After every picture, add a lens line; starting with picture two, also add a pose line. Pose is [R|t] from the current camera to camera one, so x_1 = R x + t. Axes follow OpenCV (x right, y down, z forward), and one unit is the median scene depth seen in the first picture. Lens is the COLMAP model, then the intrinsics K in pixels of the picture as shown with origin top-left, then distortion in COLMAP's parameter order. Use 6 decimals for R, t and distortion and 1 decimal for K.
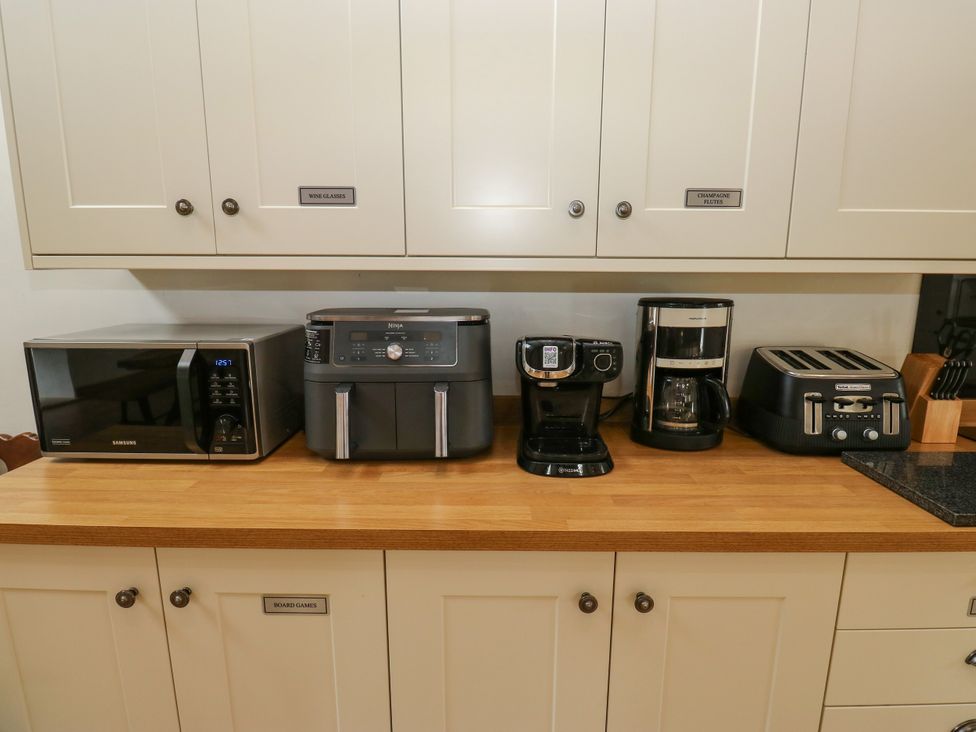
lens RADIAL K [[508.9, 0, 496.5], [0, 508.9, 360.2], [0, 0, 1]] dist [0.002951, -0.014901]
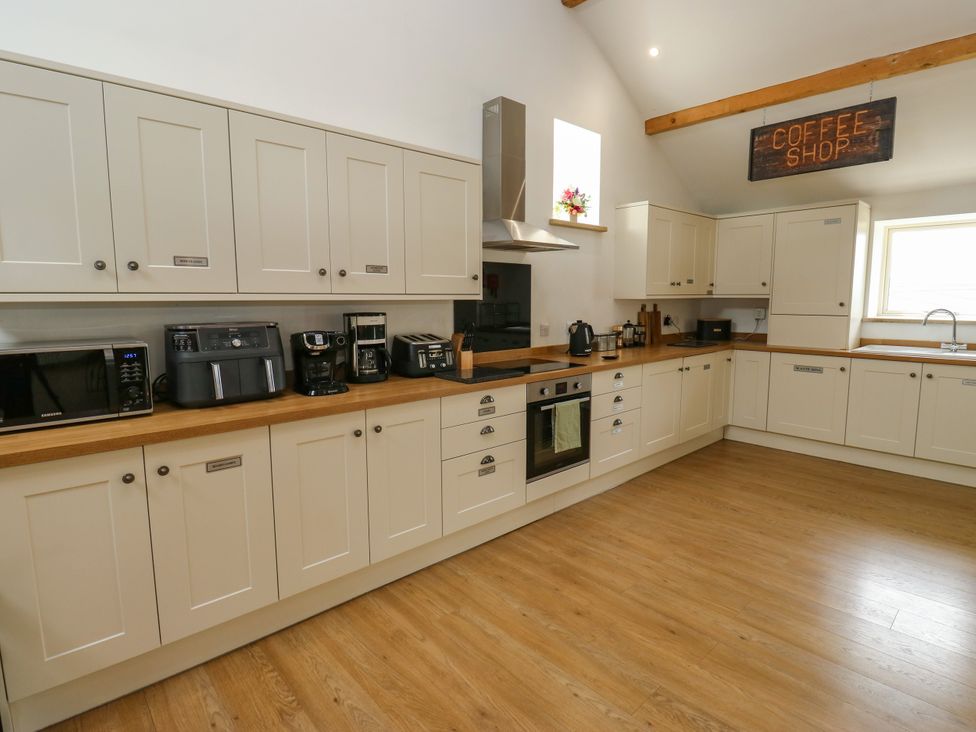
lens RADIAL K [[508.9, 0, 496.5], [0, 508.9, 360.2], [0, 0, 1]] dist [0.002951, -0.014901]
pose [[0.732884, -0.089225, 0.674477, -0.721278], [0.126681, 0.991923, -0.006432, 0.170045], [-0.668455, 0.090157, 0.738268, -0.978397]]
